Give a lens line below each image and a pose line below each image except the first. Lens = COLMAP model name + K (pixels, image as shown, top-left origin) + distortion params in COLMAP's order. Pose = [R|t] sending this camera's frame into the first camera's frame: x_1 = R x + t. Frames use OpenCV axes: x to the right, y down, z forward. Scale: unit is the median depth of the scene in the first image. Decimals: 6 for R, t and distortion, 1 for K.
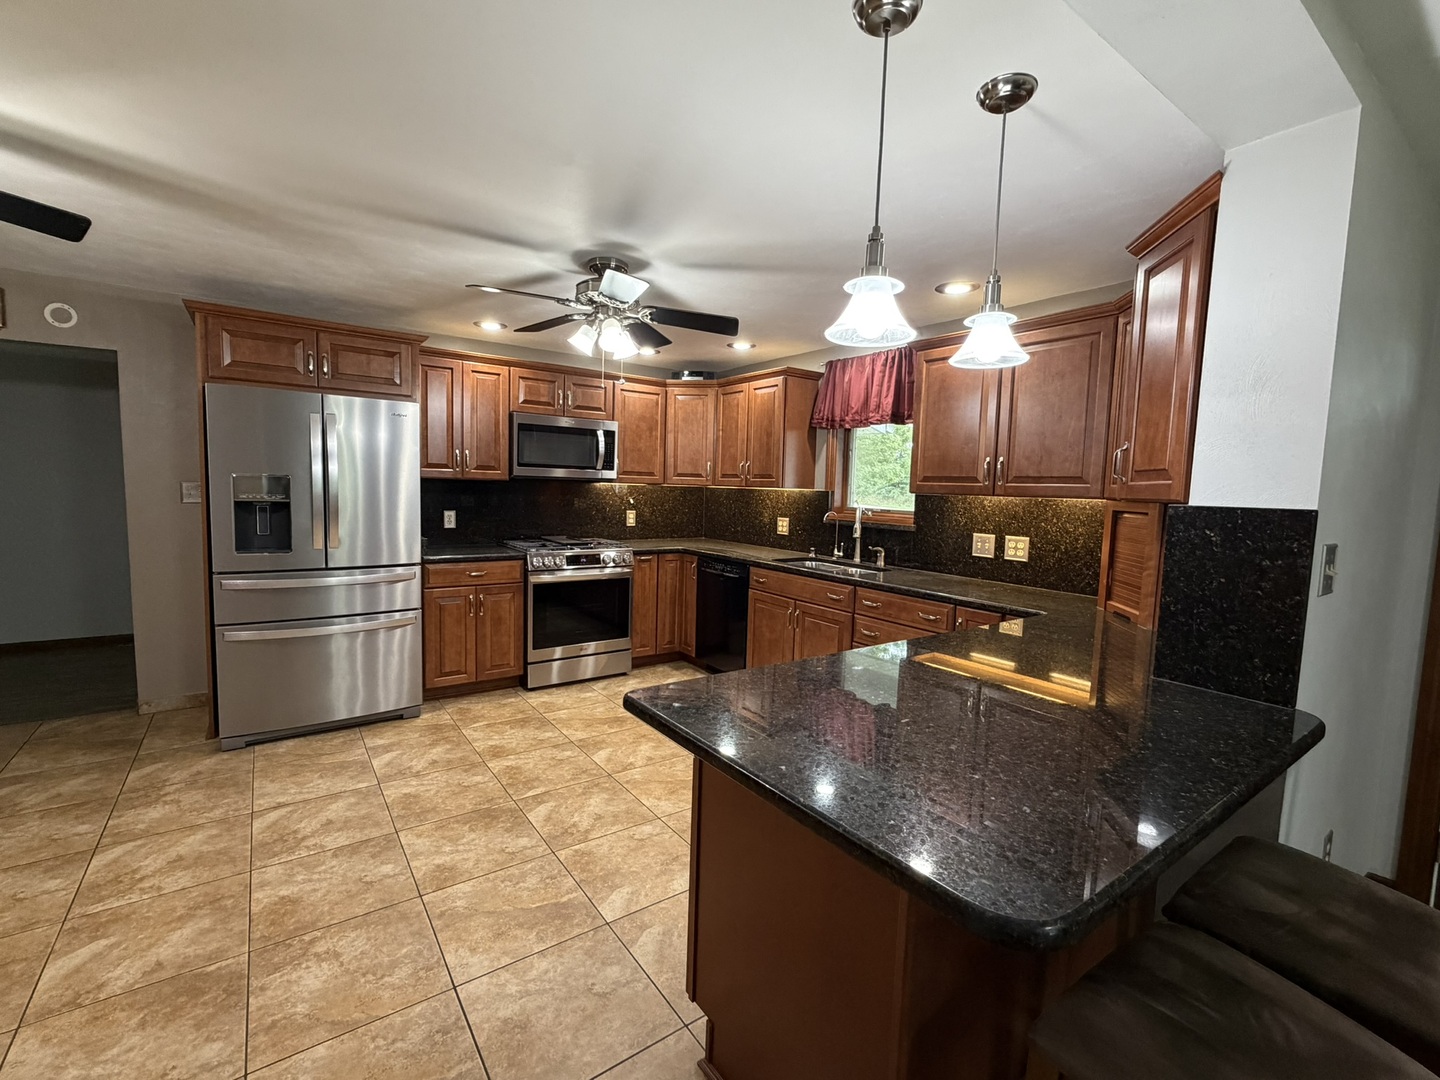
lens RADIAL K [[633.1, 0, 715.5], [0, 633.1, 541.5], [0, 0, 1]] dist [0.000478, 0.000929]
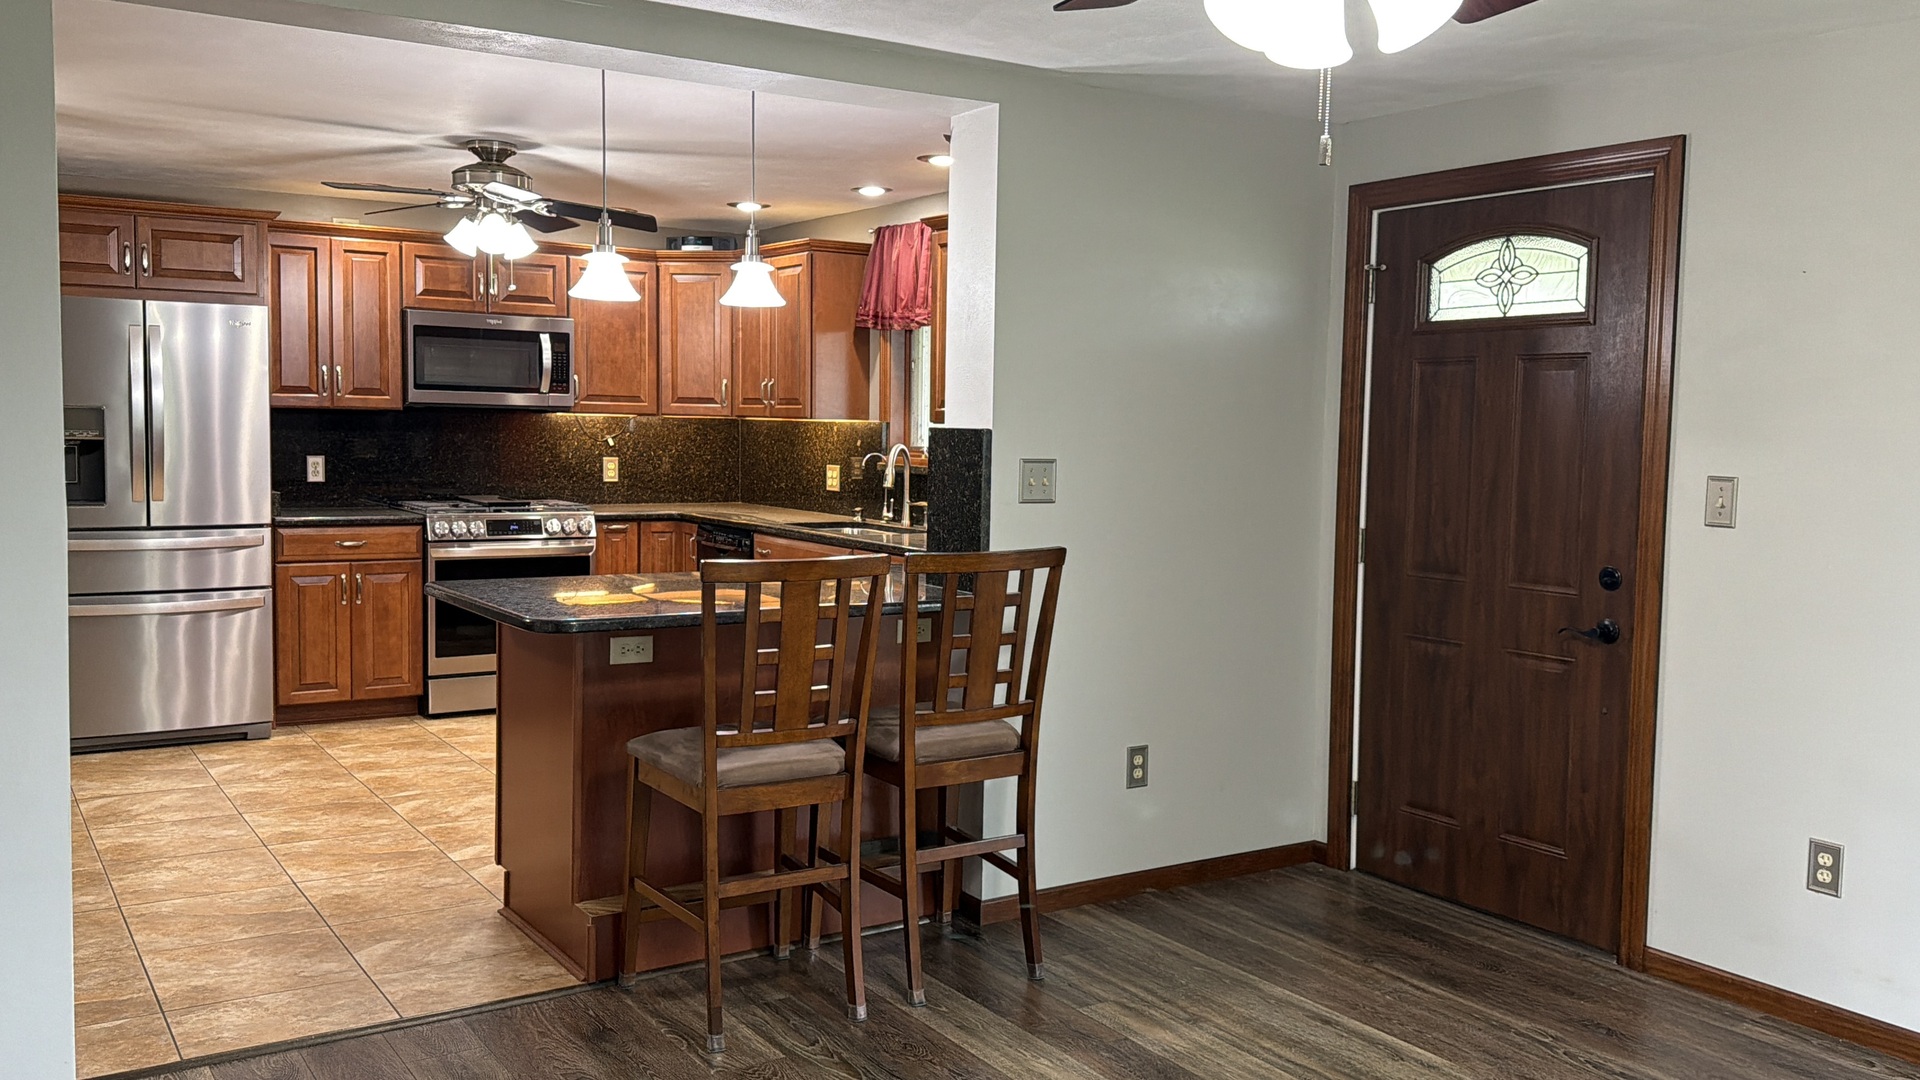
lens RADIAL K [[1595.2, 0, 996.2], [0, 1595.2, 552.9], [0, 0, 1]] dist [0.037503, -0.095830]
pose [[0.999733, -0.005304, -0.022470, 0.405454], [0.005192, 0.999974, -0.005024, 0.080168], [0.022496, 0.004906, 0.999735, -0.812711]]
